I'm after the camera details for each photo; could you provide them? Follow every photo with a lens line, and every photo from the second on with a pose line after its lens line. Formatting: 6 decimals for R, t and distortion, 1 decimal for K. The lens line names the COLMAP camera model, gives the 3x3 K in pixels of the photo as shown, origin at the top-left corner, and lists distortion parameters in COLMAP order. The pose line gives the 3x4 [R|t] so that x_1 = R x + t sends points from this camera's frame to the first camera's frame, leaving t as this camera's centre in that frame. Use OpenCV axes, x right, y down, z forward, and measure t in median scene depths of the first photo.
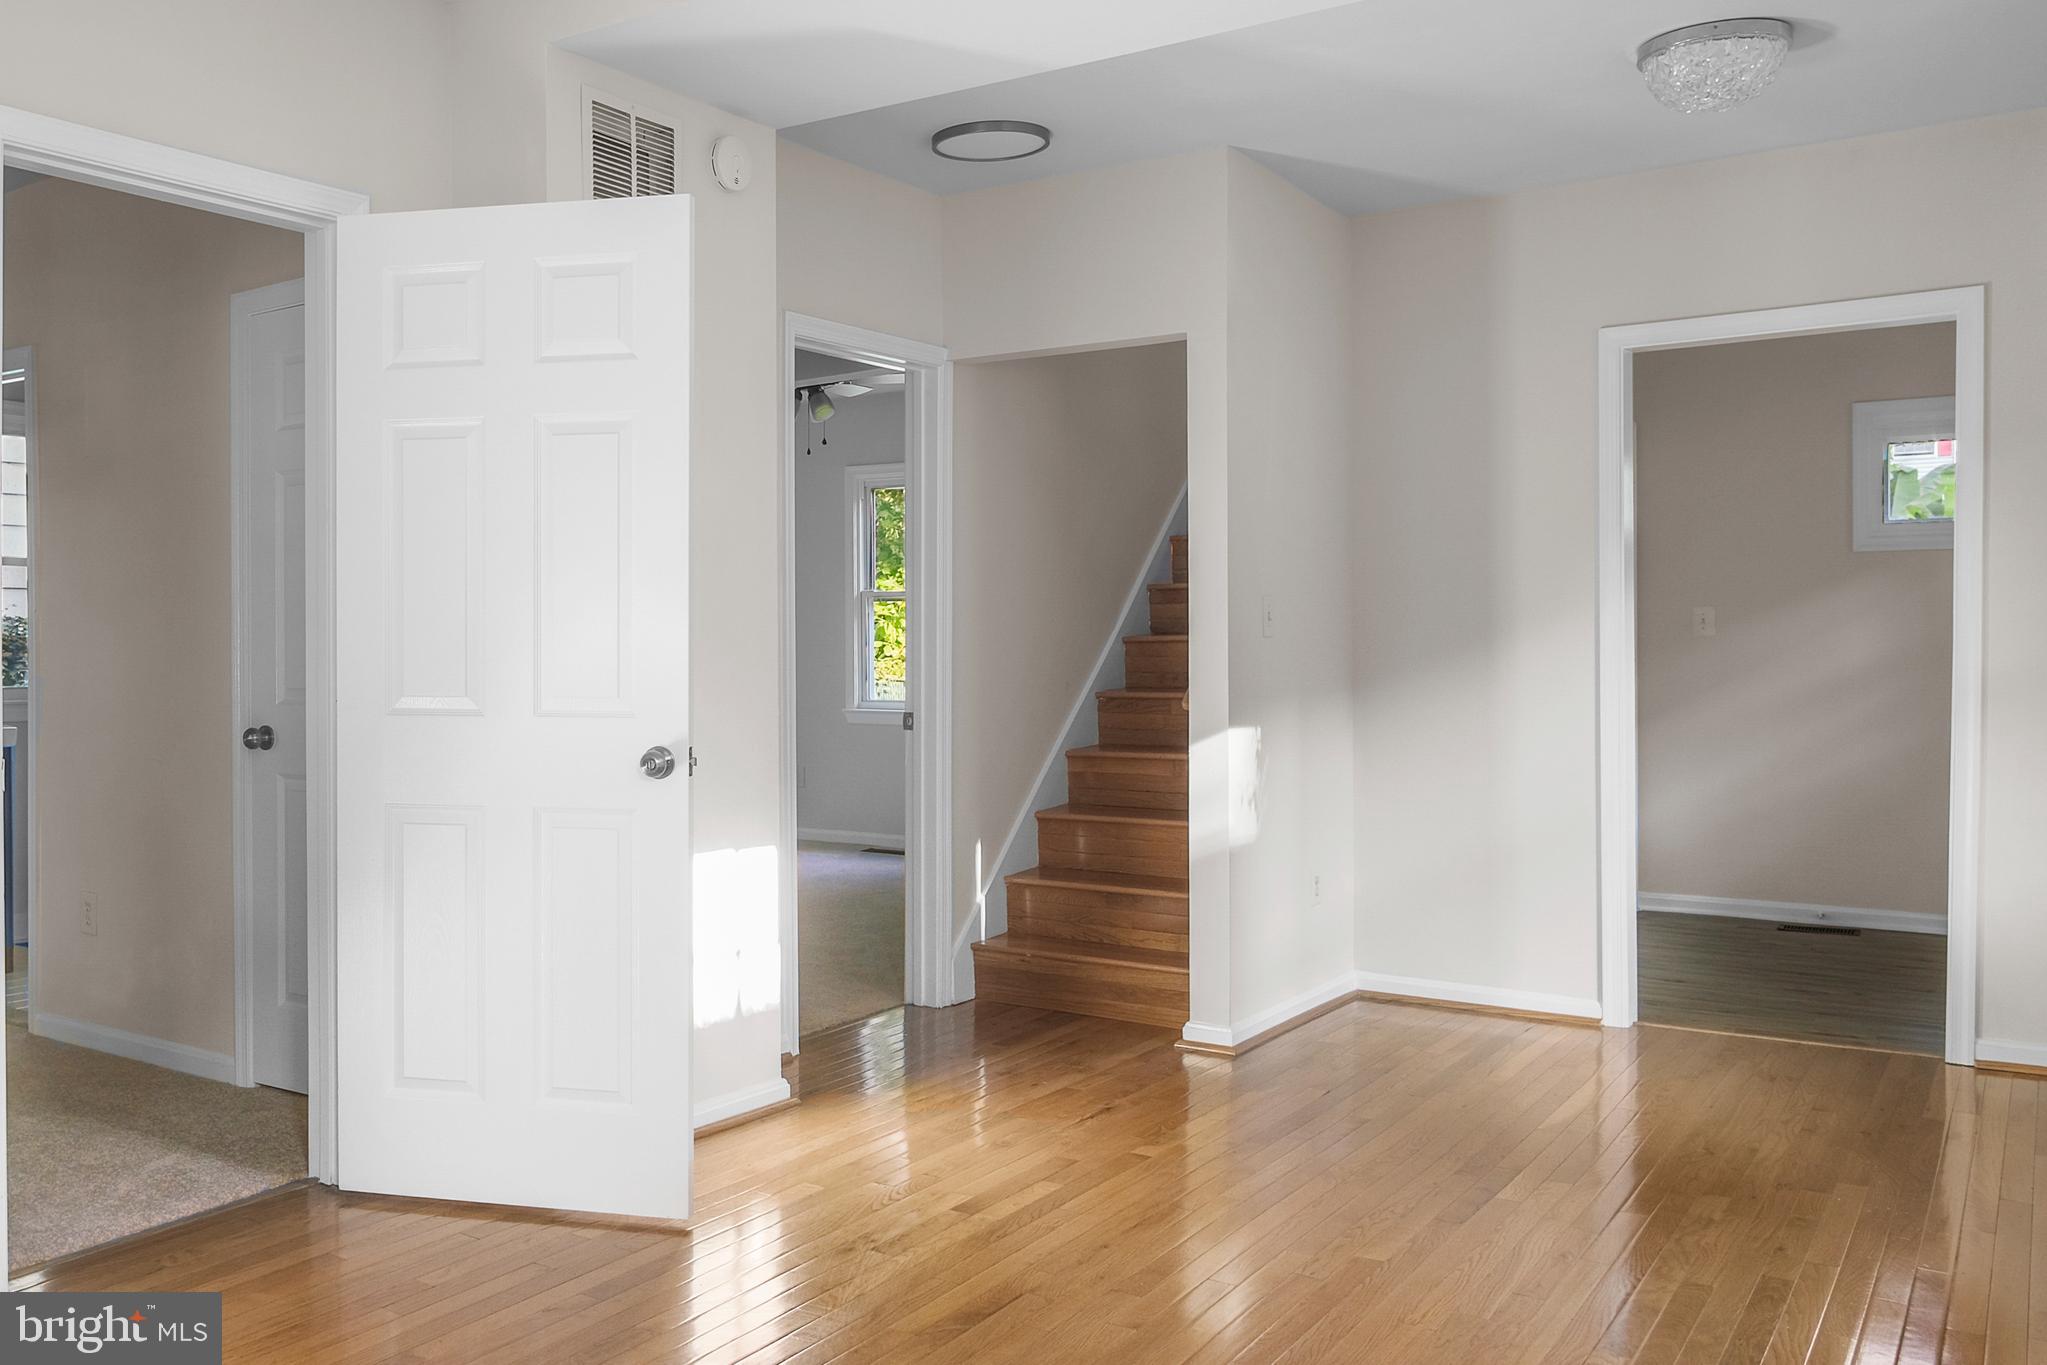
lens RADIAL K [[1889.6, 0, 1023.5], [0, 1889.6, 682.5], [0, 0, 1]] dist [0.001105, -0.000018]
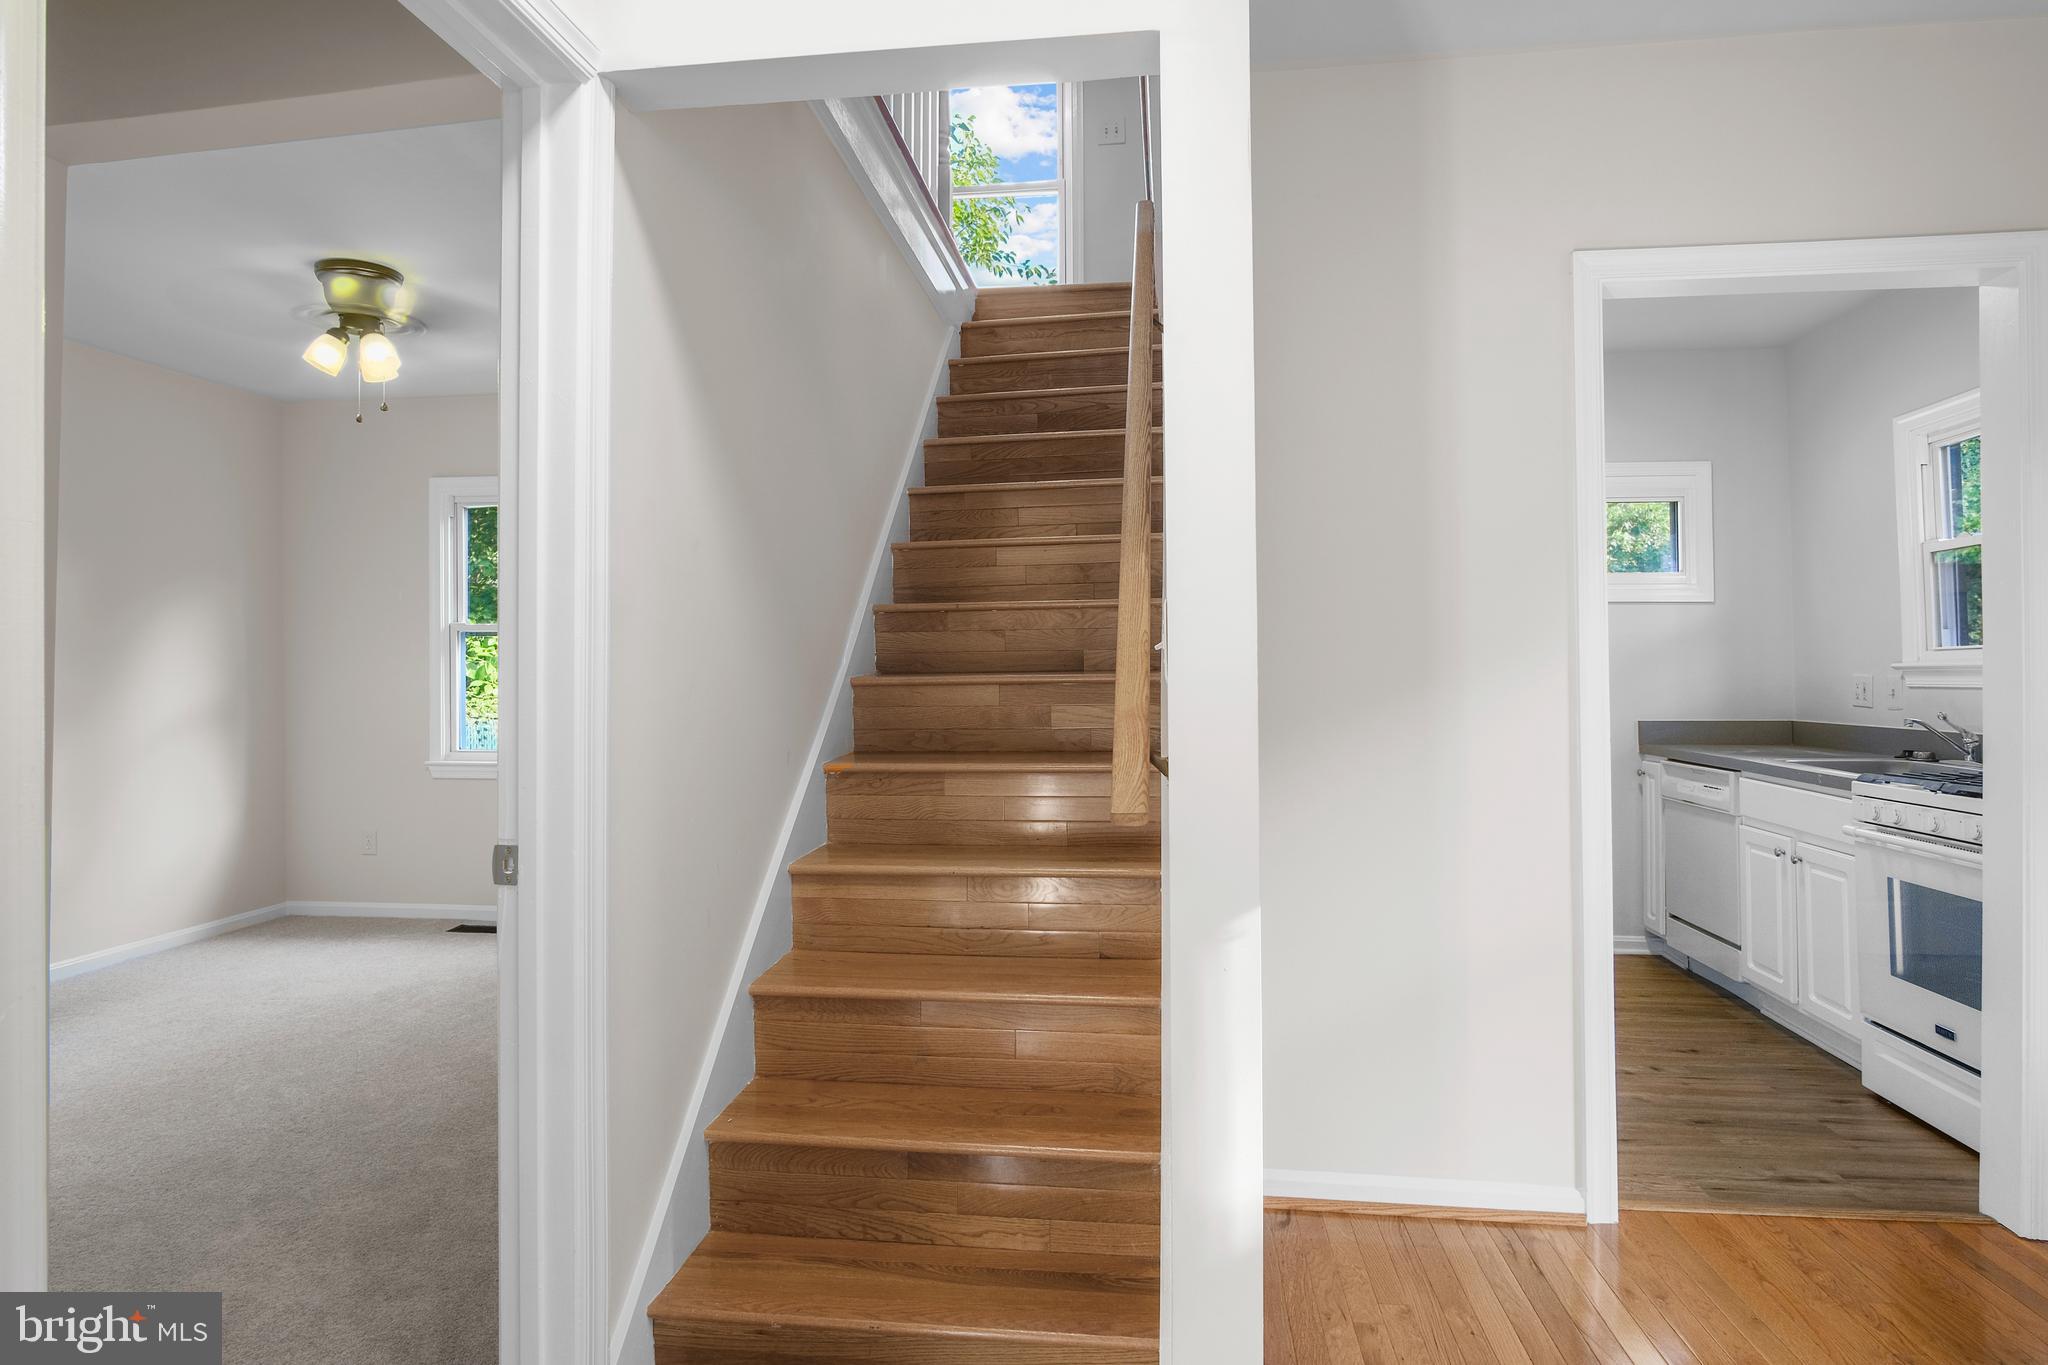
lens RADIAL K [[1110.2, 0, 1044.3], [0, 1110.2, 664.8], [0, 0, 1]] dist [-0.006701, -0.001598]
pose [[0.925775, 0.002064, 0.378069, -0.037652], [0.010500, 0.999459, -0.031168, -0.016667], [-0.377929, 0.032824, 0.925253, 0.633494]]
